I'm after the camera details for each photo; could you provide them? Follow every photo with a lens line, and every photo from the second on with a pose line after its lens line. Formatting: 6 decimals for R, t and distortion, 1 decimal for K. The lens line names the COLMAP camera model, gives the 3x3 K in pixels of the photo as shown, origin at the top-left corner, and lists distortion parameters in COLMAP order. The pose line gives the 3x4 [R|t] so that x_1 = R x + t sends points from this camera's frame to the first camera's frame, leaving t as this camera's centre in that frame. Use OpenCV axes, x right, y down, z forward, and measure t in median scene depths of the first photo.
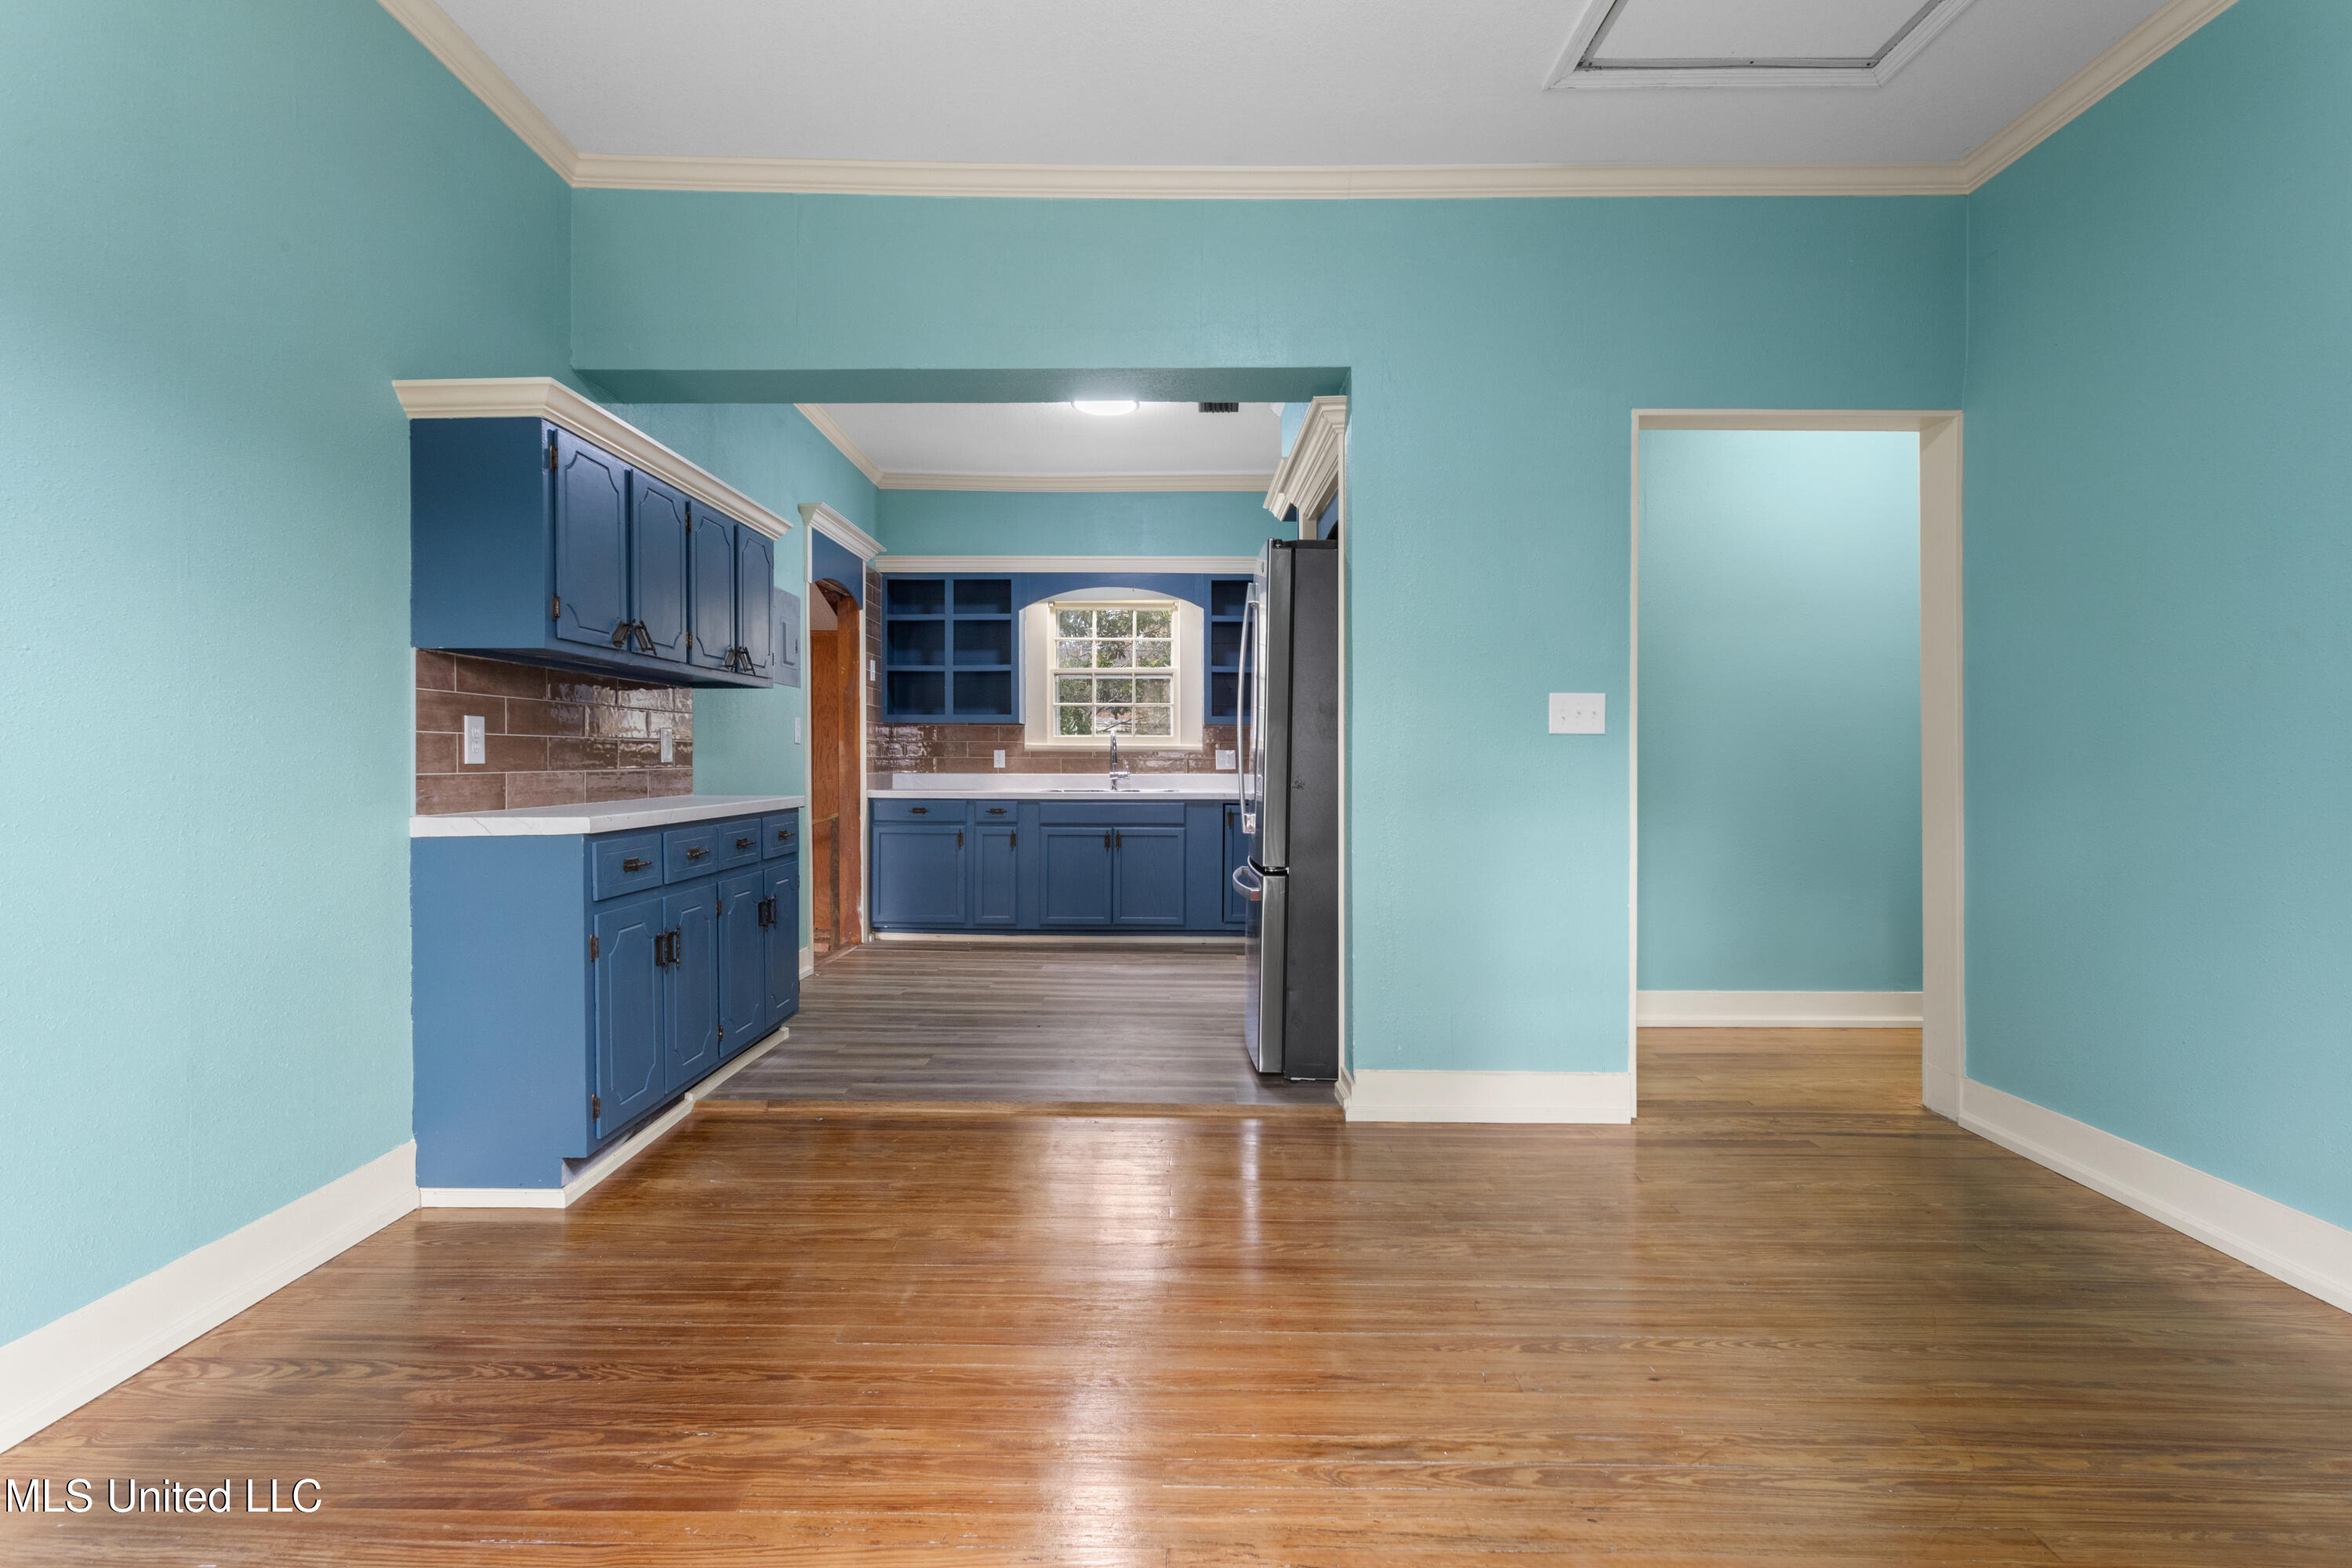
lens RADIAL K [[1107.6, 0, 1174.2], [0, 1107.6, 777.4], [0, 0, 1]] dist [0.000621, -0.000038]
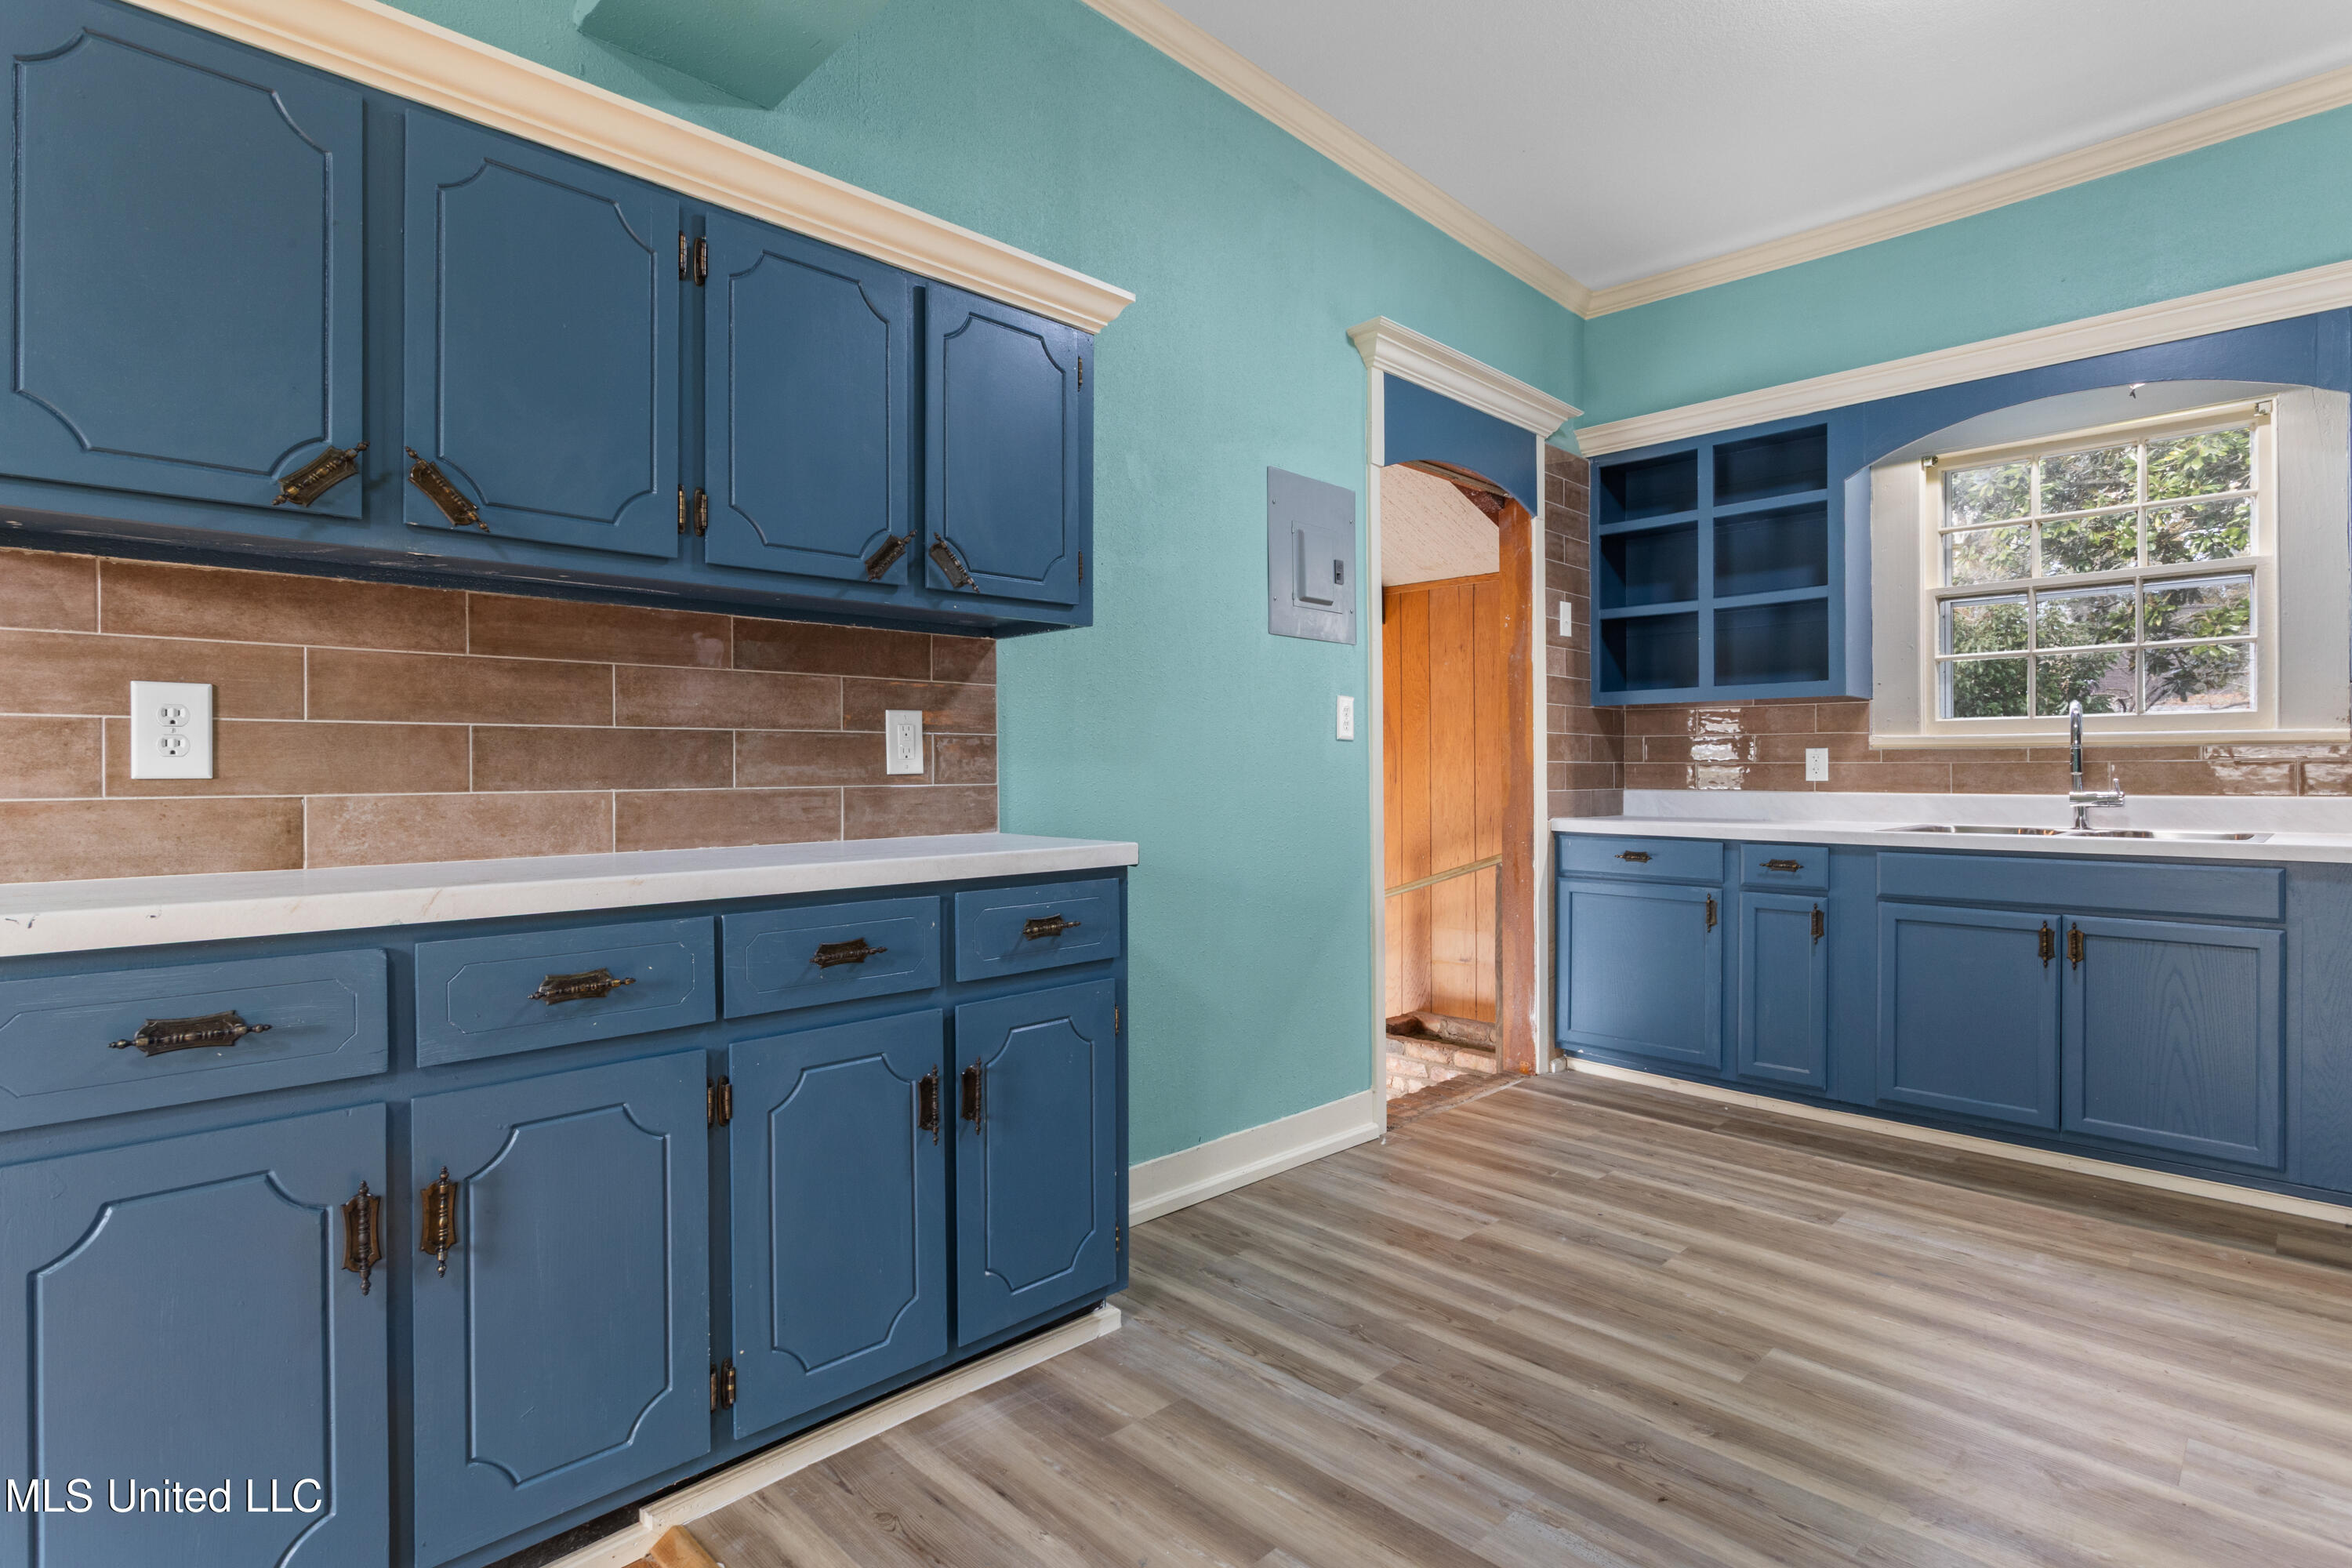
lens RADIAL K [[1168.7, 0, 1182.7], [0, 1168.7, 765.1], [0, 0, 1]] dist [0.005532, -0.000021]
pose [[0.710904, -0.004734, -0.703273, 0.026485], [-0.008215, 0.999853, -0.015035, -0.006079], [0.703241, 0.016465, 0.710761, 0.405997]]
